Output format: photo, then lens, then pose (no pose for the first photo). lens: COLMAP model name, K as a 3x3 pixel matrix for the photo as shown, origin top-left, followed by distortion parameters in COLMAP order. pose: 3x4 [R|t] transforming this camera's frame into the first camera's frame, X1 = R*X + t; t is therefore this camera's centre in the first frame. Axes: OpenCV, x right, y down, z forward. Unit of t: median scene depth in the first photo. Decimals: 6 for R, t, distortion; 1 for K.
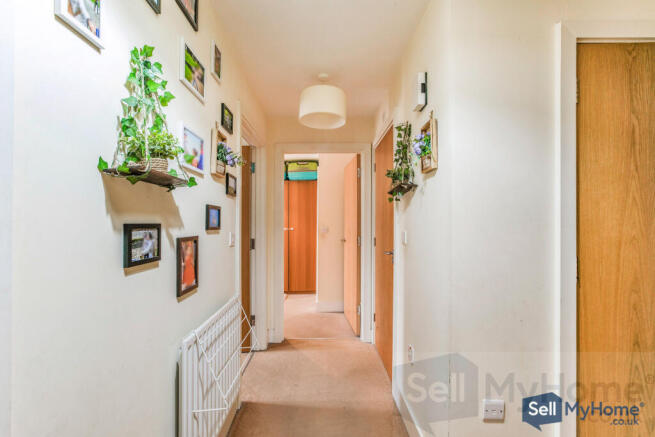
lens RADIAL K [[301.4, 0, 320.0], [0, 301.4, 228.0], [0, 0, 1]] dist [-0.002134, -0.000094]
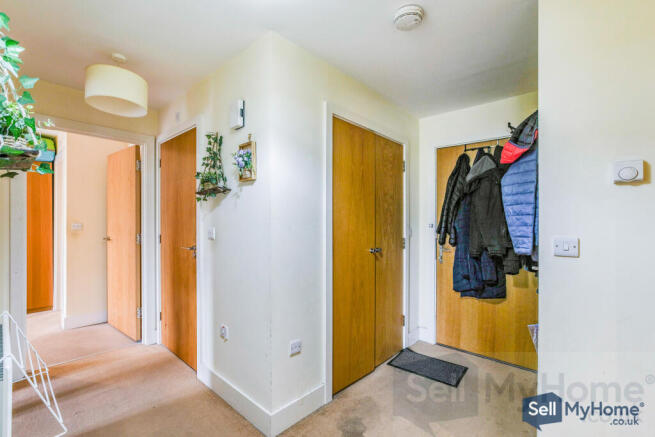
lens RADIAL K [[301.4, 0, 320.0], [0, 301.4, 228.0], [0, 0, 1]] dist [-0.002134, -0.000094]
pose [[0.685566, -0.005875, 0.727987, -0.264137], [-0.001938, 0.999949, 0.009894, -0.001668], [-0.728008, -0.008194, 0.685520, -0.070165]]
